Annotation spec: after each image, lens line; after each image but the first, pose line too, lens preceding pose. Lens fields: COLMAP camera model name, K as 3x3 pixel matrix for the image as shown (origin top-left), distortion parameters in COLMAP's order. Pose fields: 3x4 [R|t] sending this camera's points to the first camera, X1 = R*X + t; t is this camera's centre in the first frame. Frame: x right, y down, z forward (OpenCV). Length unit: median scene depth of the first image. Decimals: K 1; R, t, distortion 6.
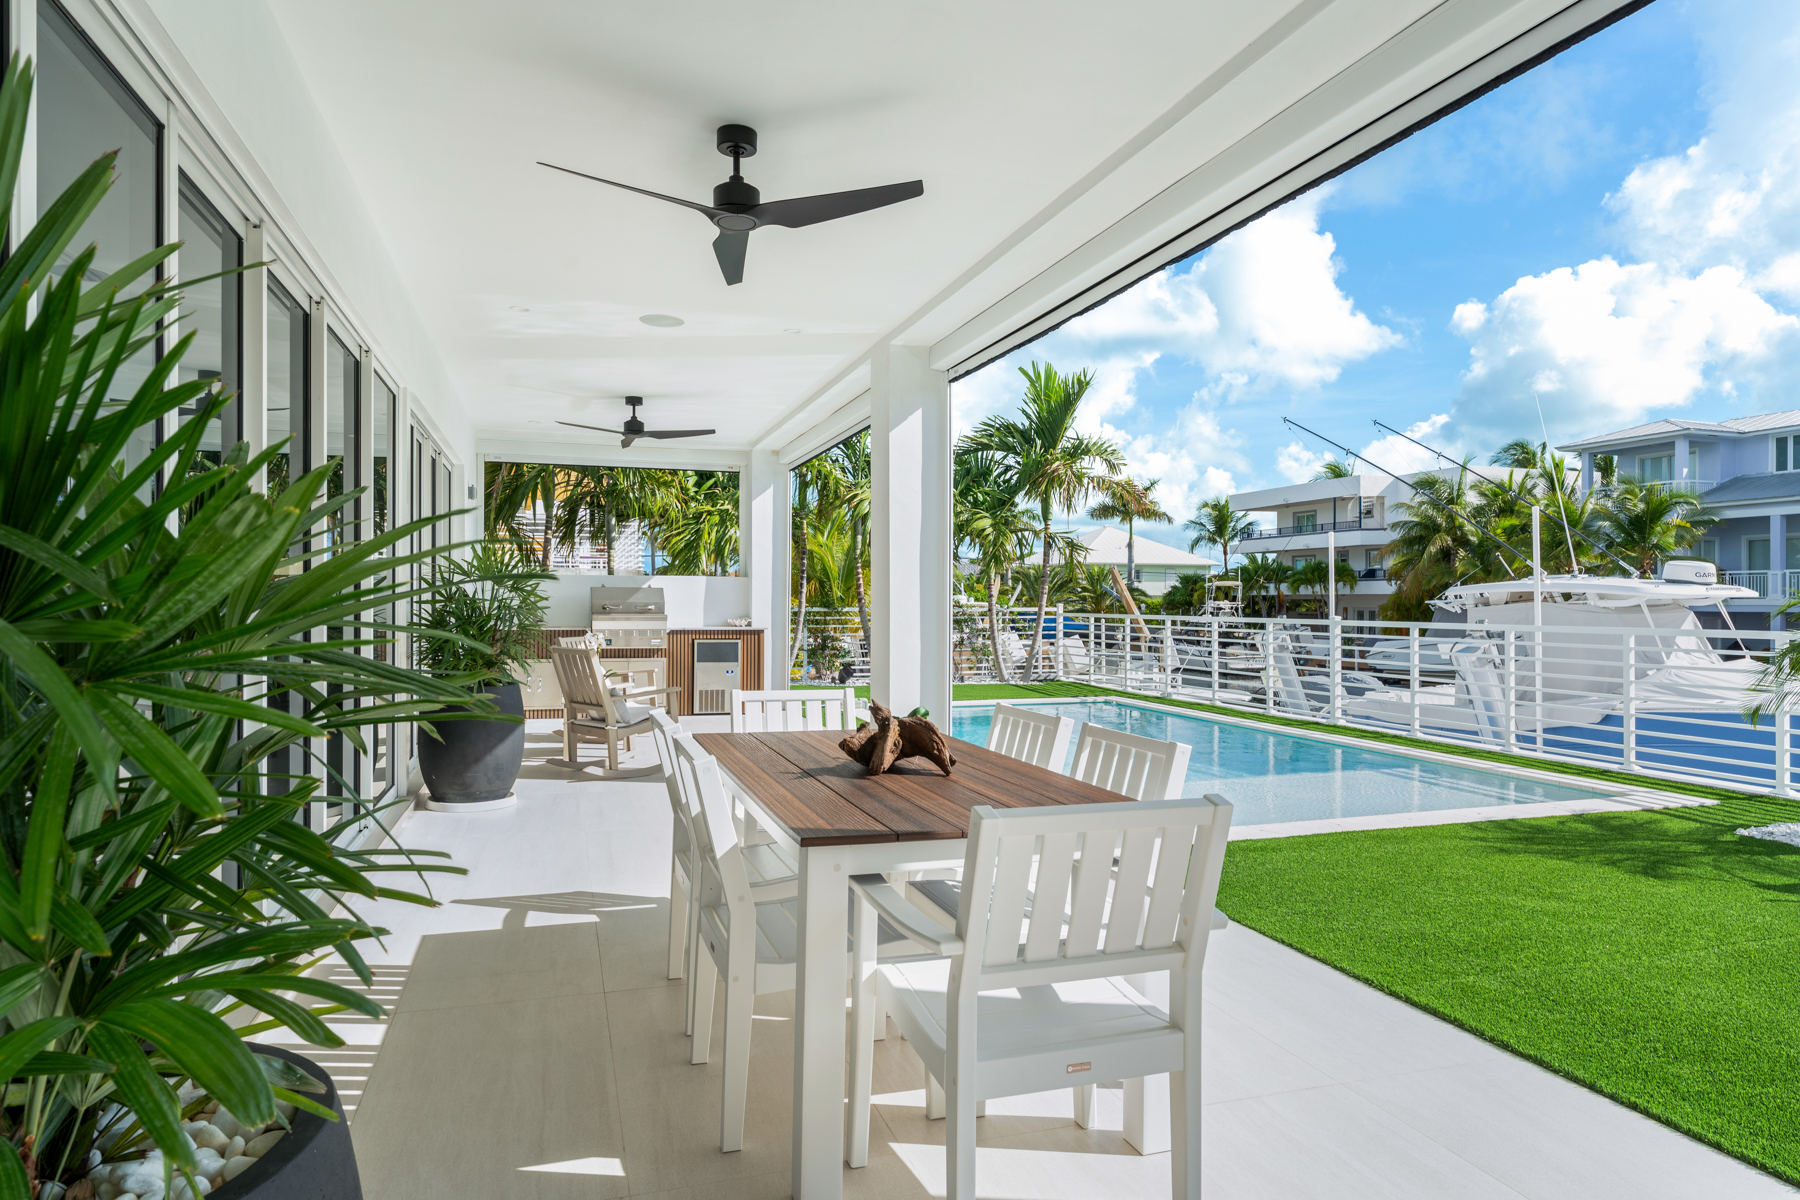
lens RADIAL K [[1041.5, 0, 900.0], [0, 1041.5, 600.0], [0, 0, 1]] dist [0.000448, 0.000225]
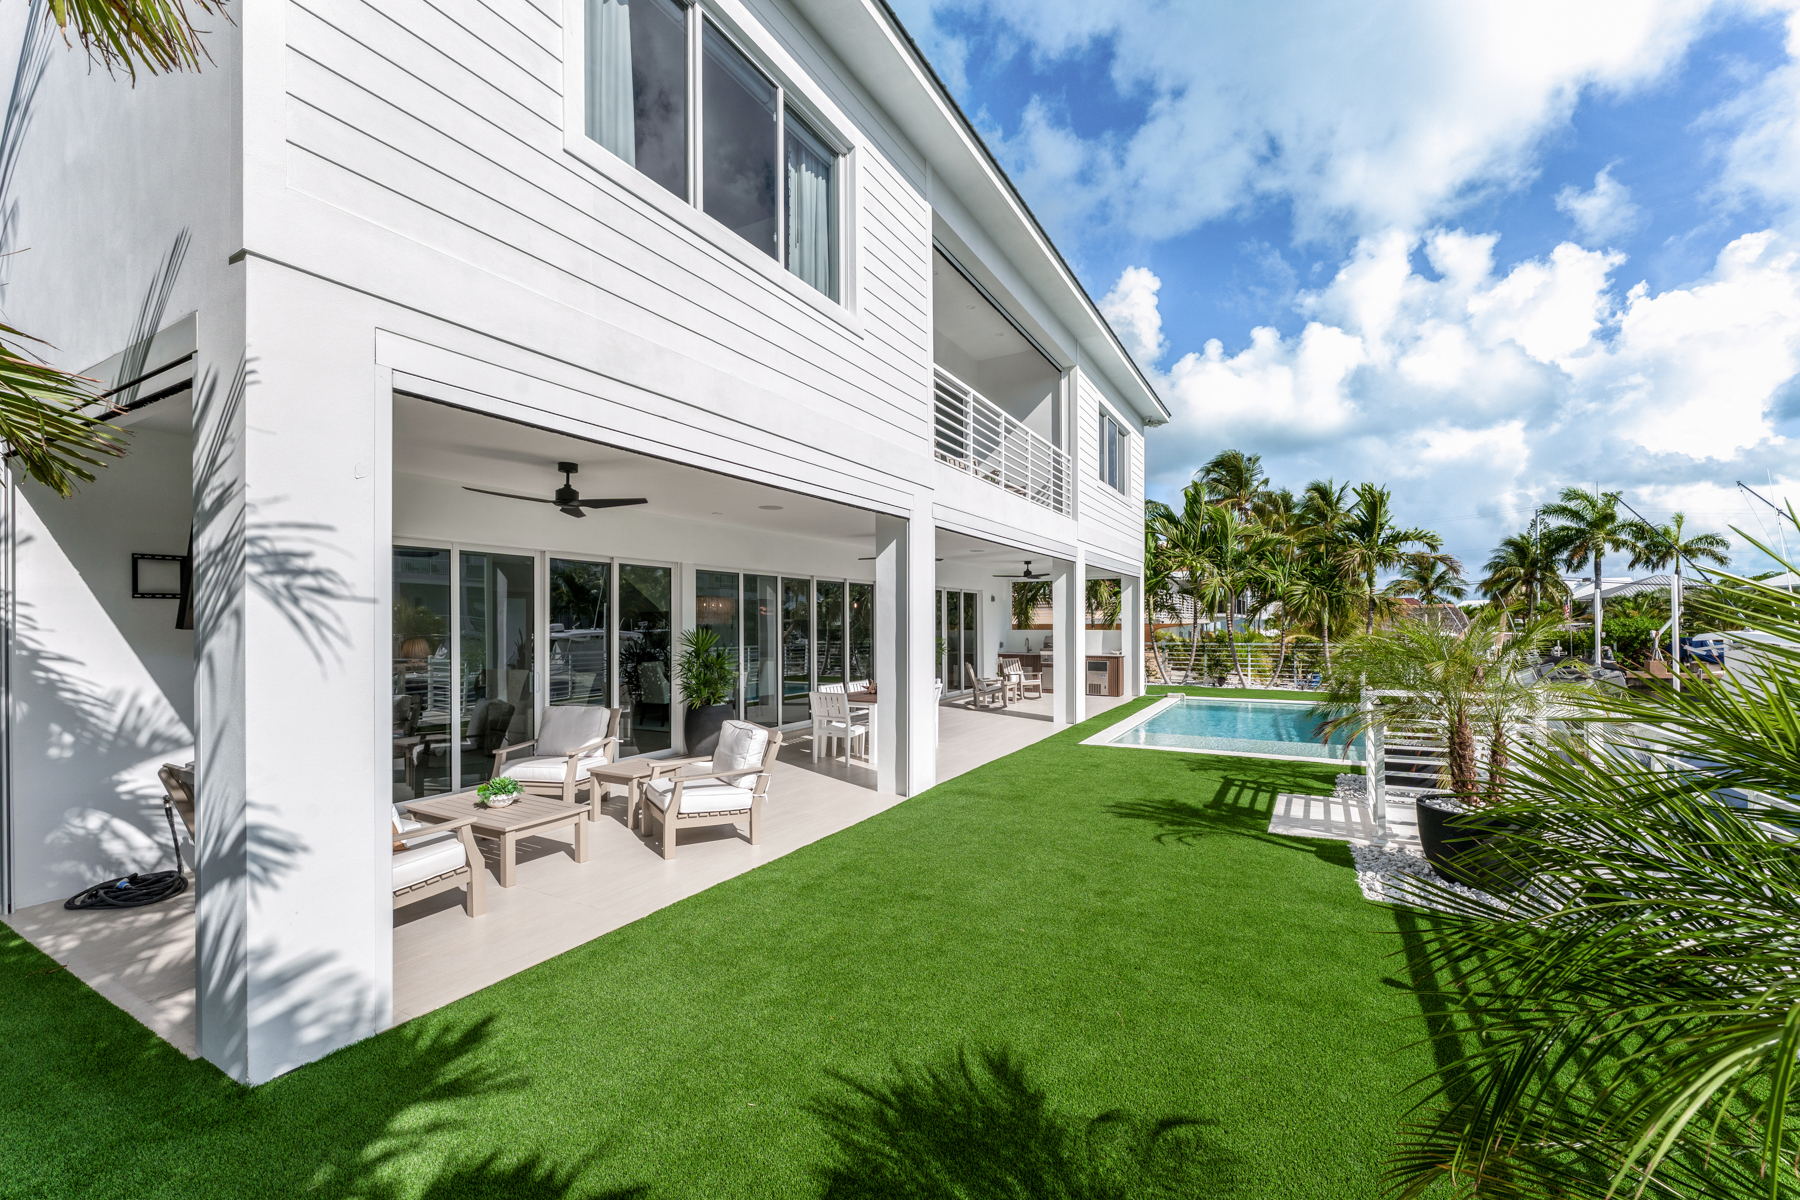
lens RADIAL K [[762.4, 0, 904.7], [0, 762.4, 619.8], [0, 0, 1]] dist [-0.000237, -0.000072]
pose [[0.694210, -0.006165, -0.719746, 0.465242], [0.006786, 0.999975, -0.002021, -0.030941], [0.719740, -0.003481, 0.694235, -0.251894]]
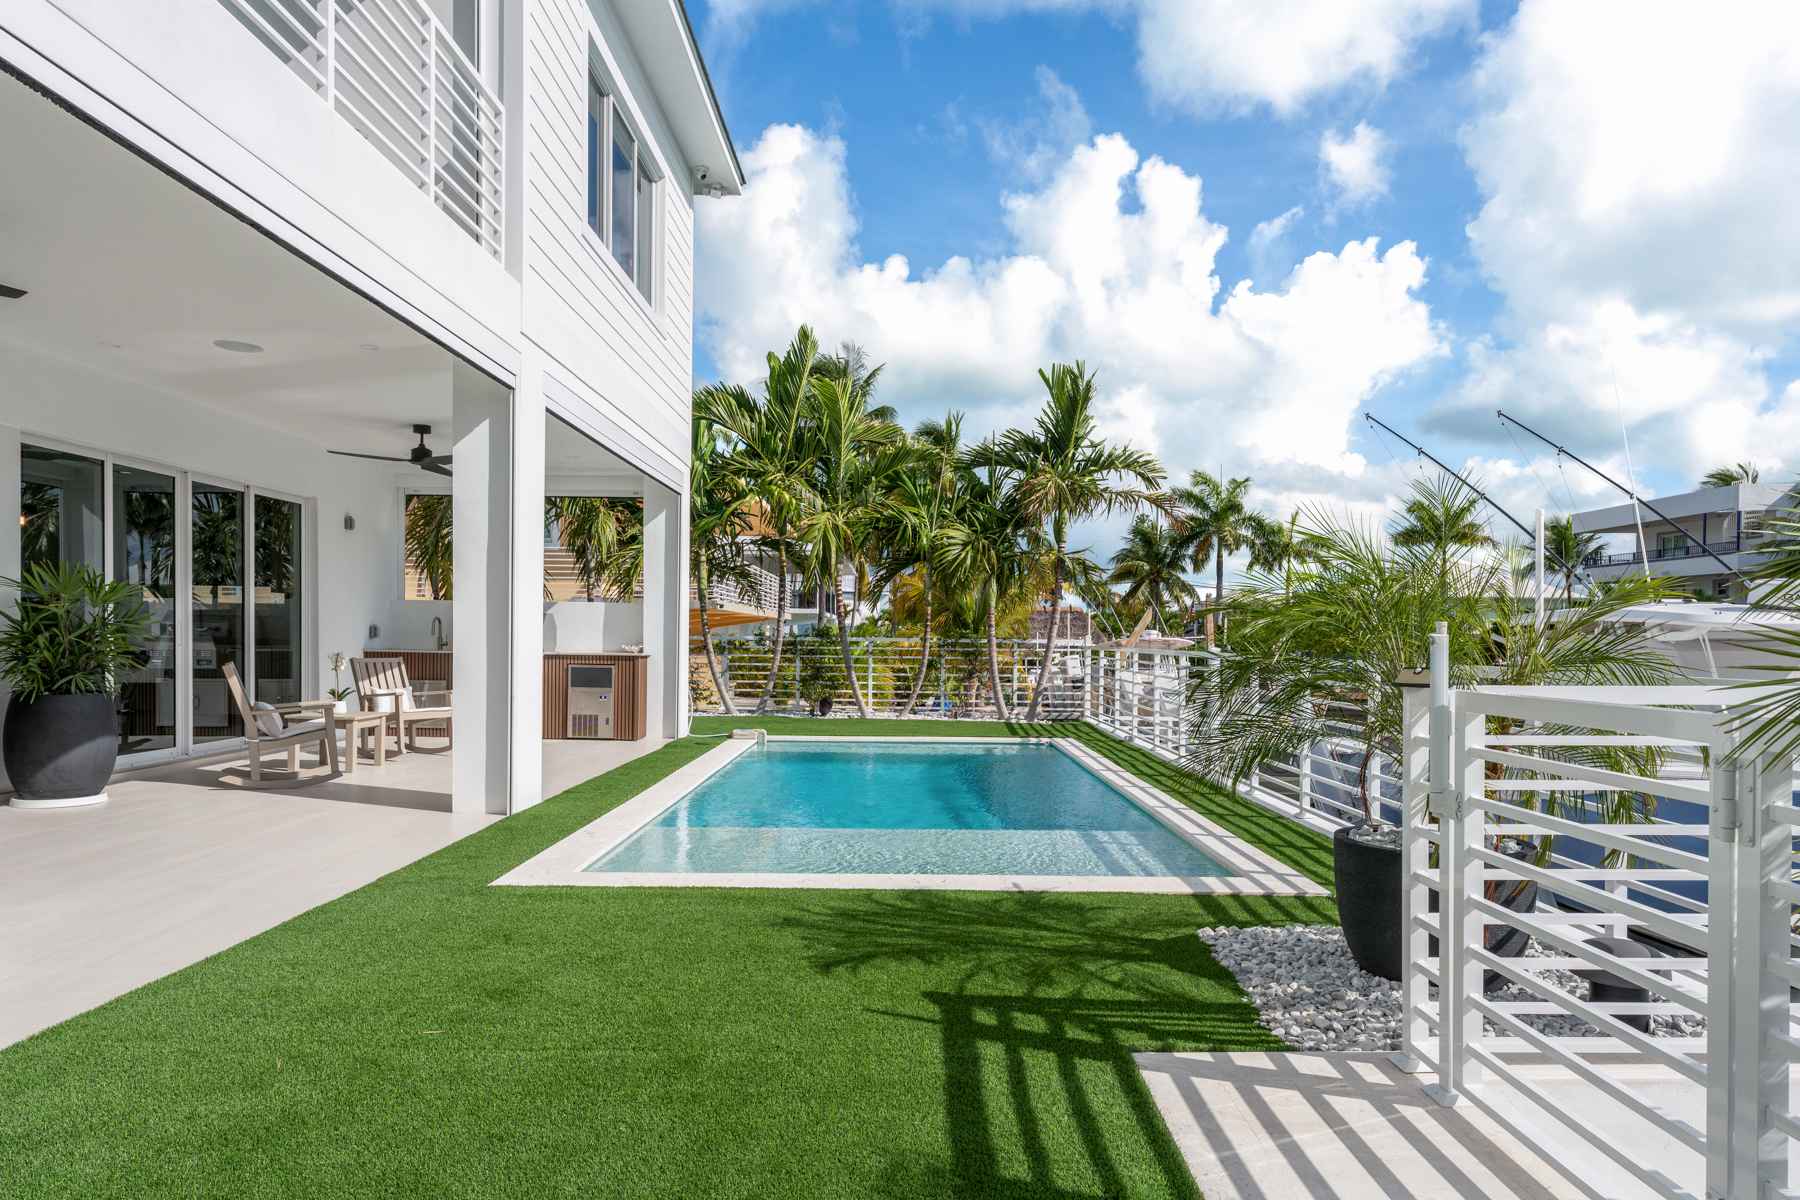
lens RADIAL K [[1076.4, 0, 905.1], [0, 1076.4, 638.9], [0, 0, 1]] dist [-0.001506, -0.000321]
pose [[0.953920, 0.008451, -0.299943, 0.292301], [-0.007934, 0.999964, 0.002940, 0.005310], [0.299957, -0.000425, 0.953953, 0.071639]]
